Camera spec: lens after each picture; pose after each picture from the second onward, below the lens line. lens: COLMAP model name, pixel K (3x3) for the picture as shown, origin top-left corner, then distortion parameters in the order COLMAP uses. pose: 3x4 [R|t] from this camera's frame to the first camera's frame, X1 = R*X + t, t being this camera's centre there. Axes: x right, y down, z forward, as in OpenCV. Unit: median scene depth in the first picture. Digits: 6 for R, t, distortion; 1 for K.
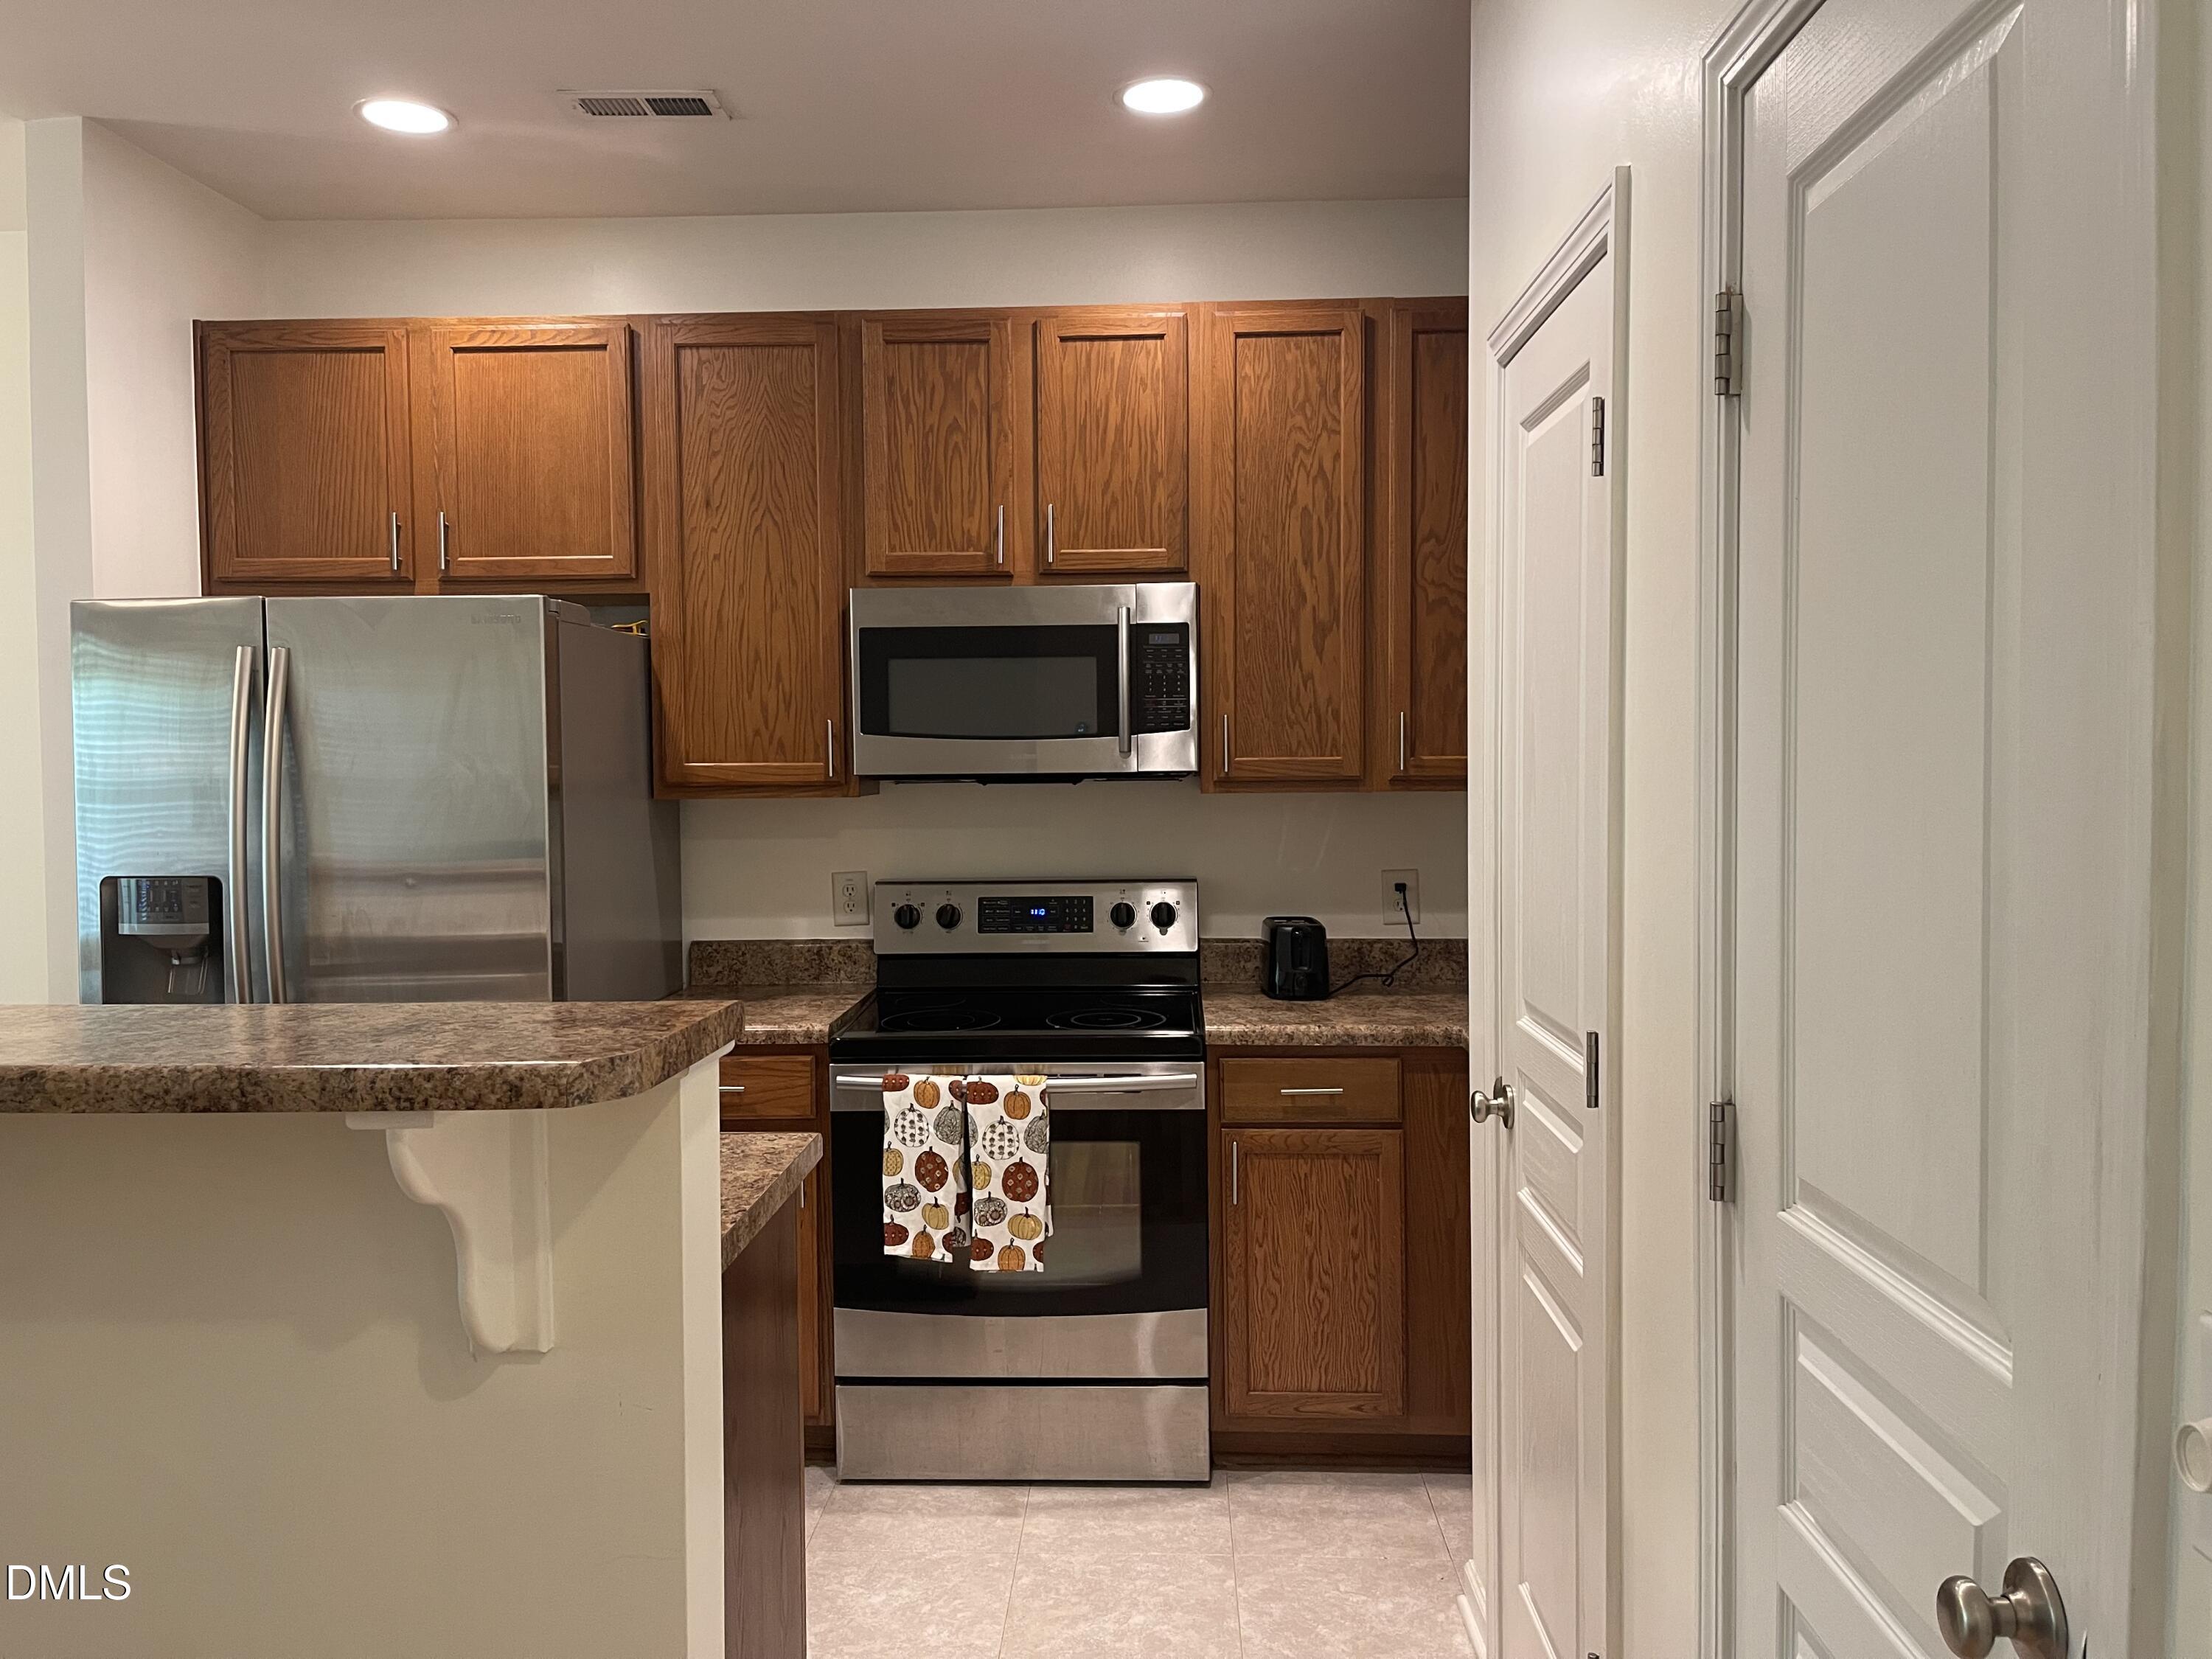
lens RADIAL K [[1634.1, 0, 1095.7], [0, 1634.1, 817.5], [0, 0, 1]] dist [0.064342, -0.072706]
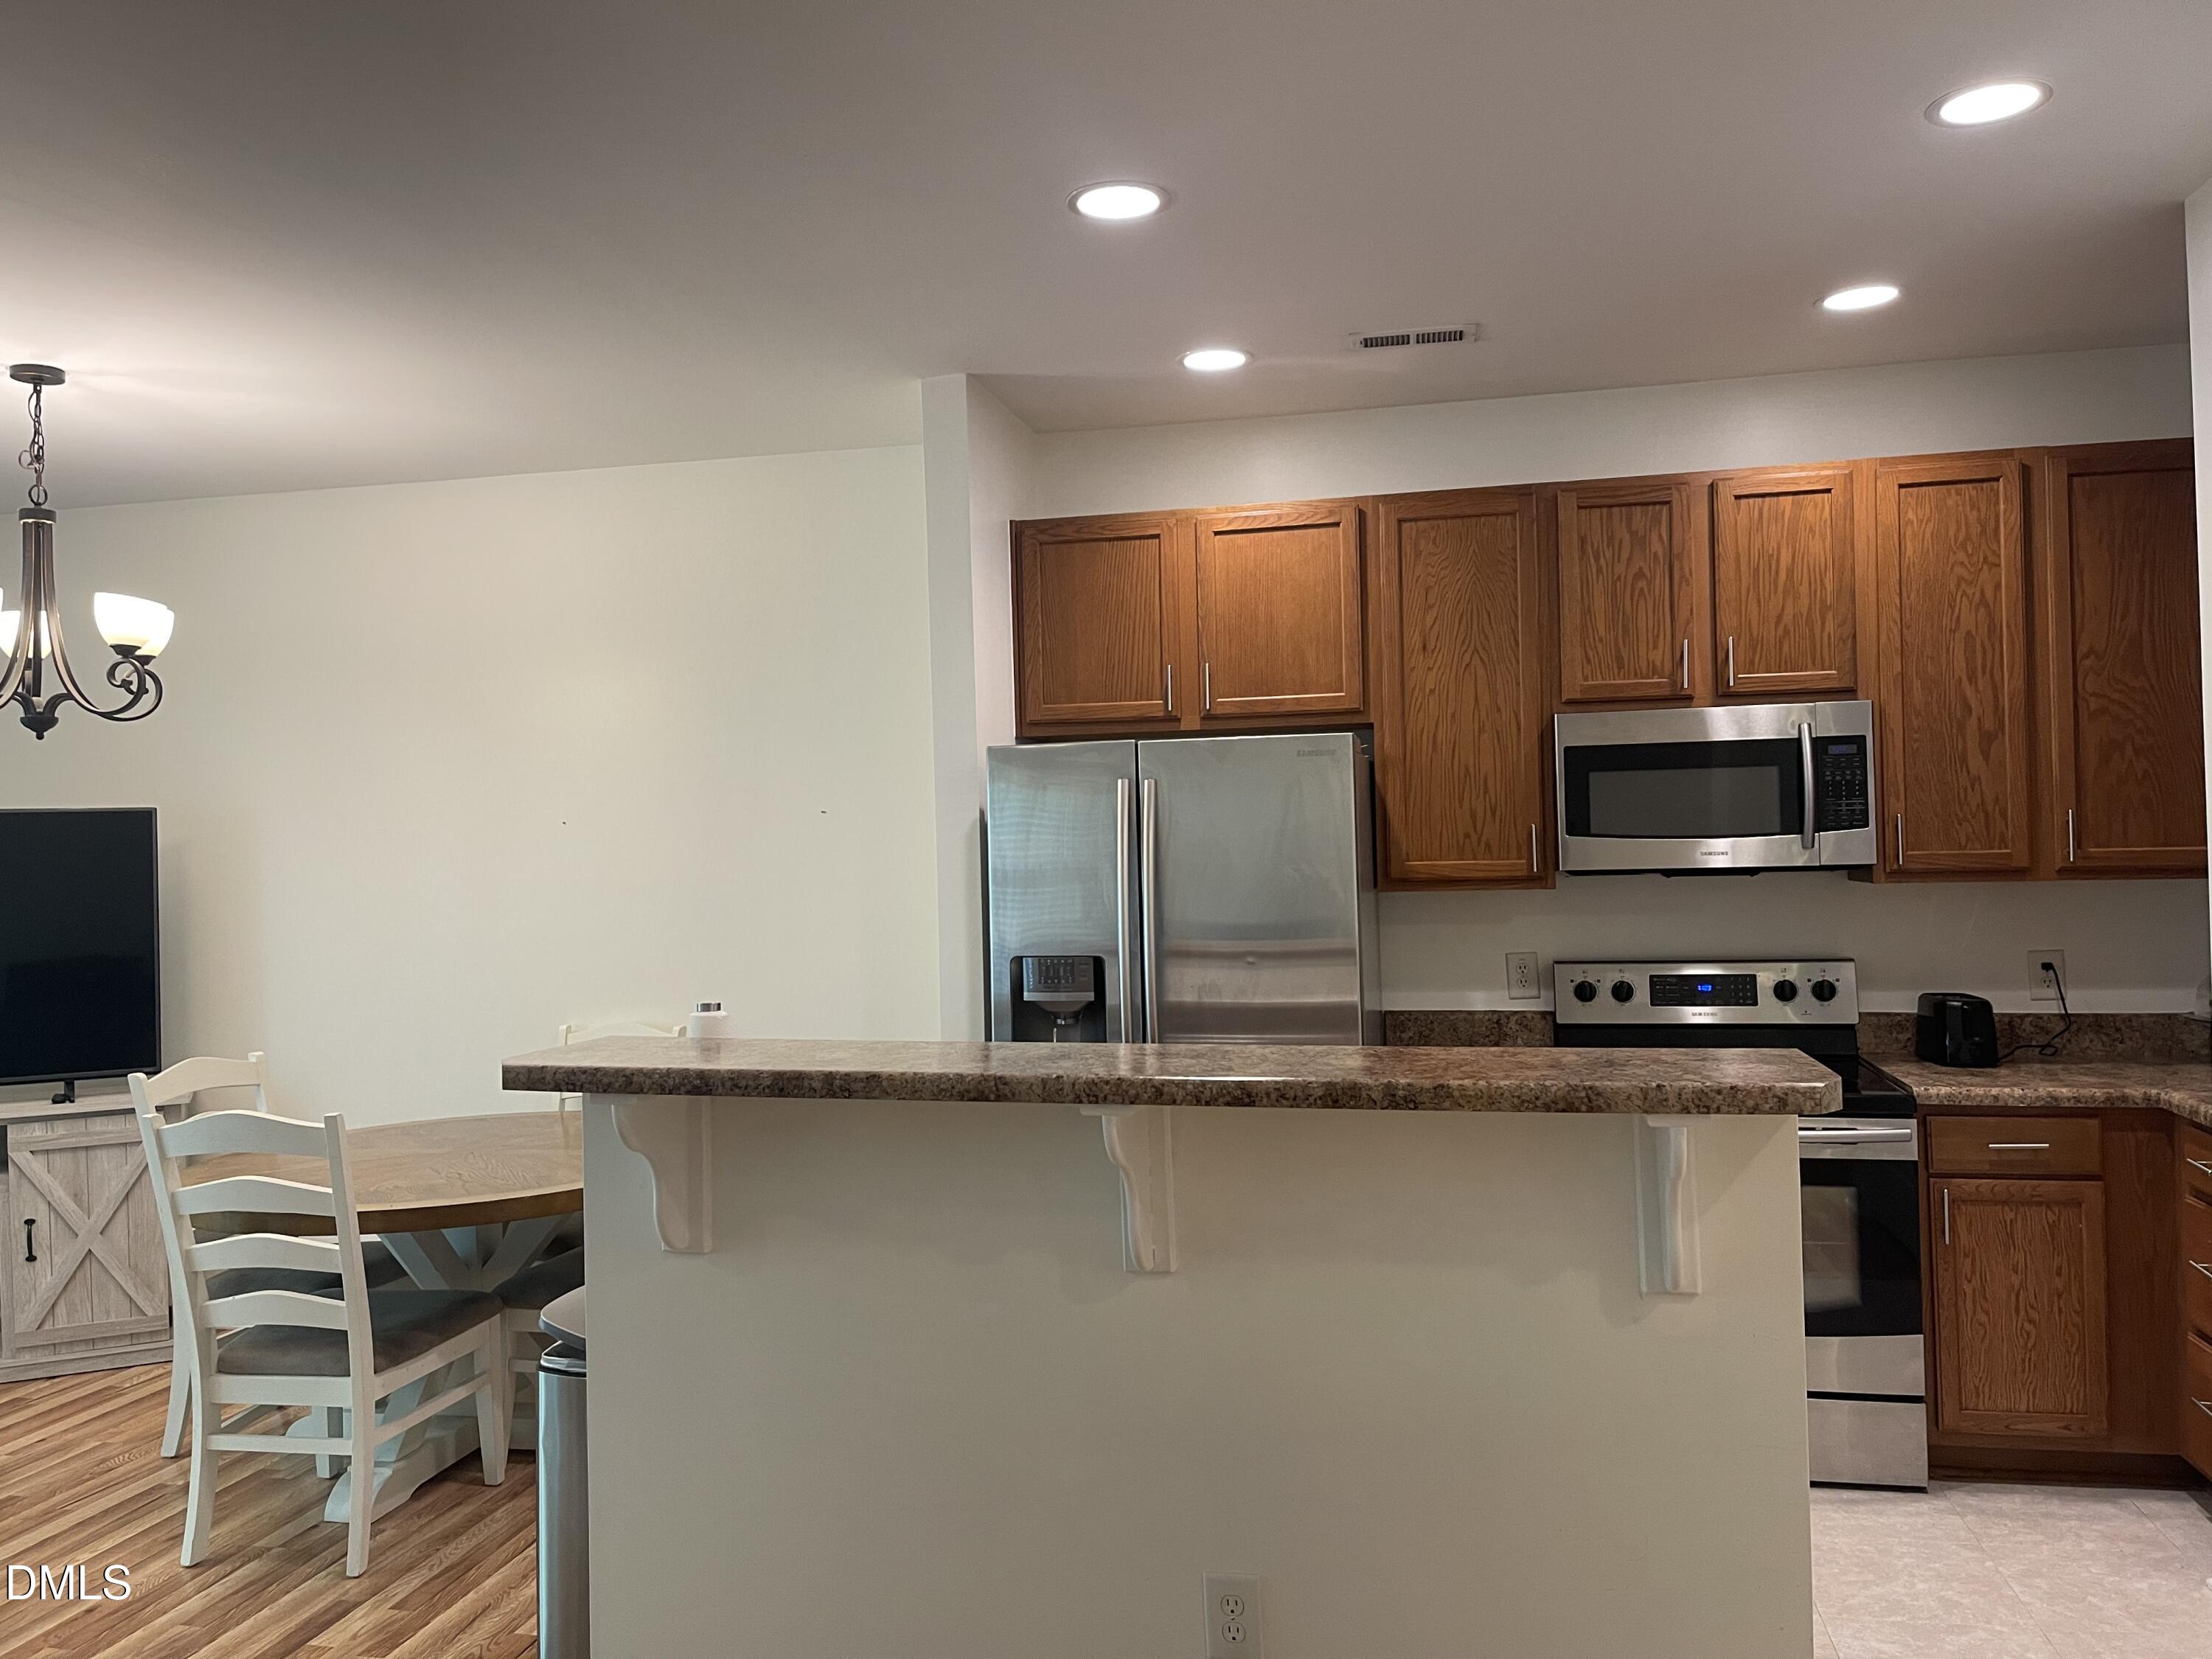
lens RADIAL K [[1626.7, 0, 1106.0], [0, 1626.7, 829.5], [0, 0, 1]] dist [0.074949, -0.101312]
pose [[0.985368, -0.015276, -0.169754, -0.267537], [0.008306, 0.999096, -0.041697, -0.009002], [0.170237, 0.039677, 0.984604, -0.220869]]
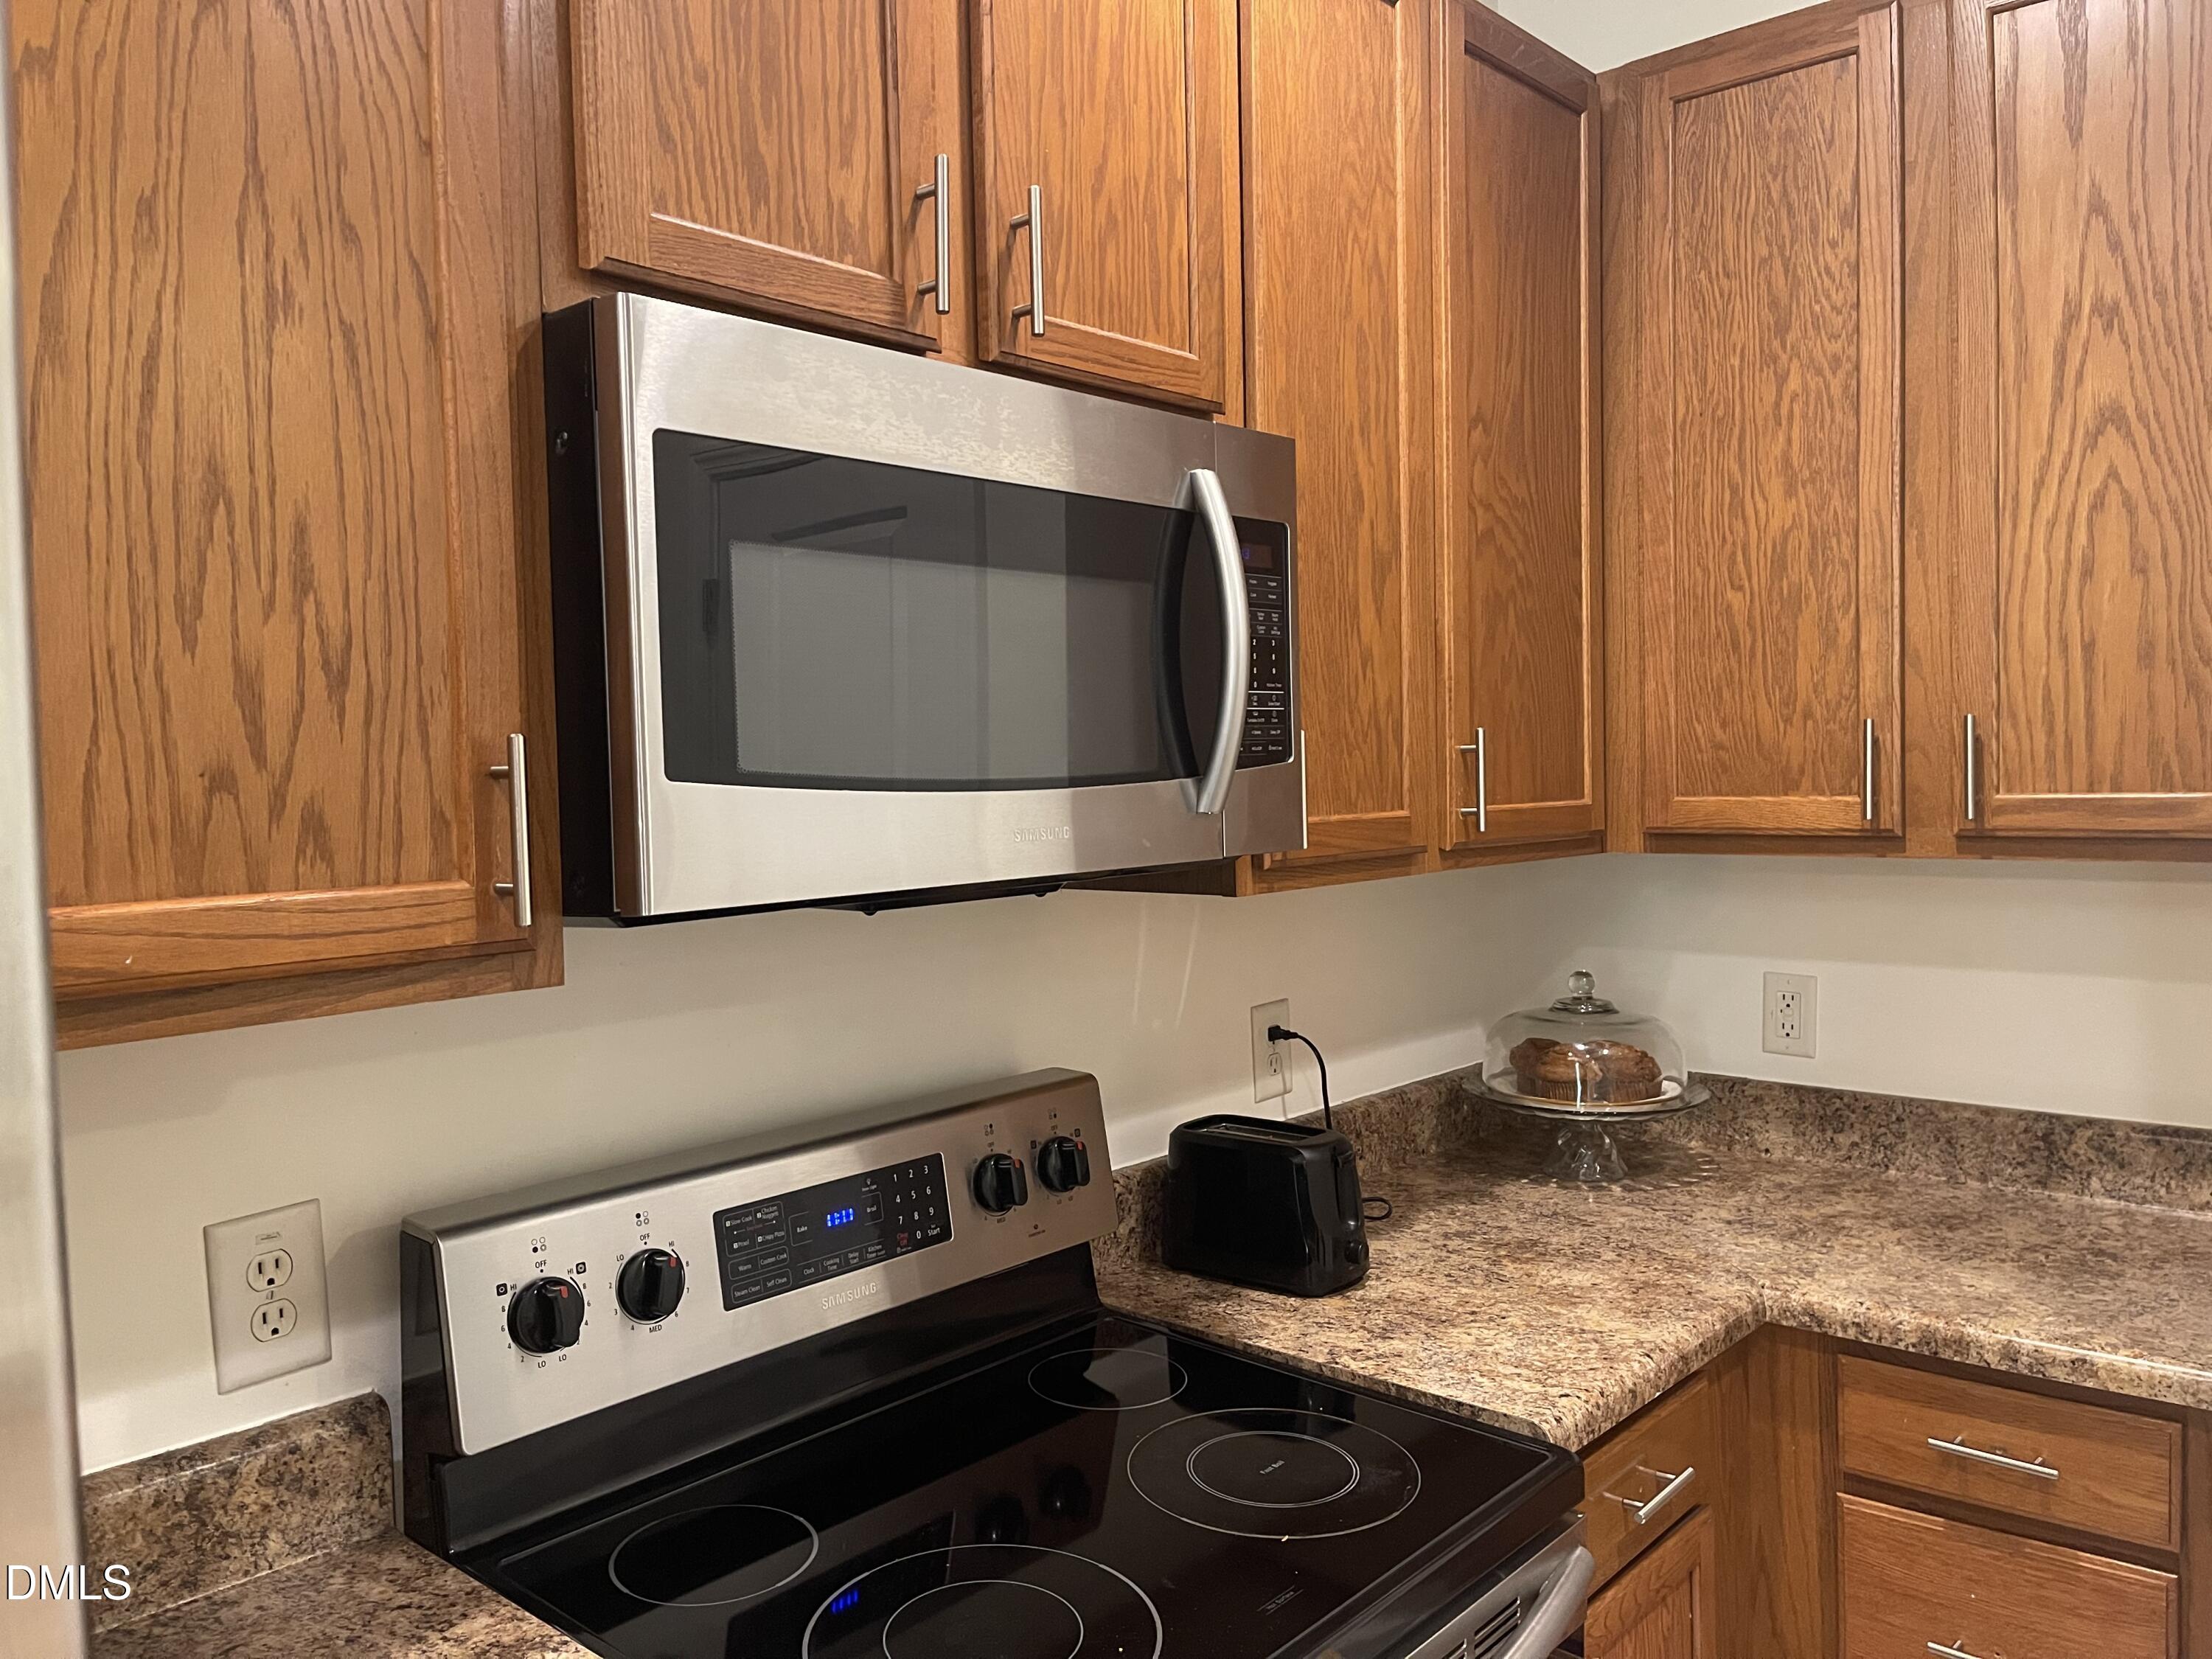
lens RADIAL K [[1677.9, 0, 1091.3], [0, 1677.9, 818.8], [0, 0, 1]] dist [0.048969, -0.027753]
pose [[0.632151, -0.031070, 0.774222, -0.332461], [0.044660, 0.998996, 0.003626, -0.040906], [-0.773557, 0.032285, 0.632903, 0.731462]]
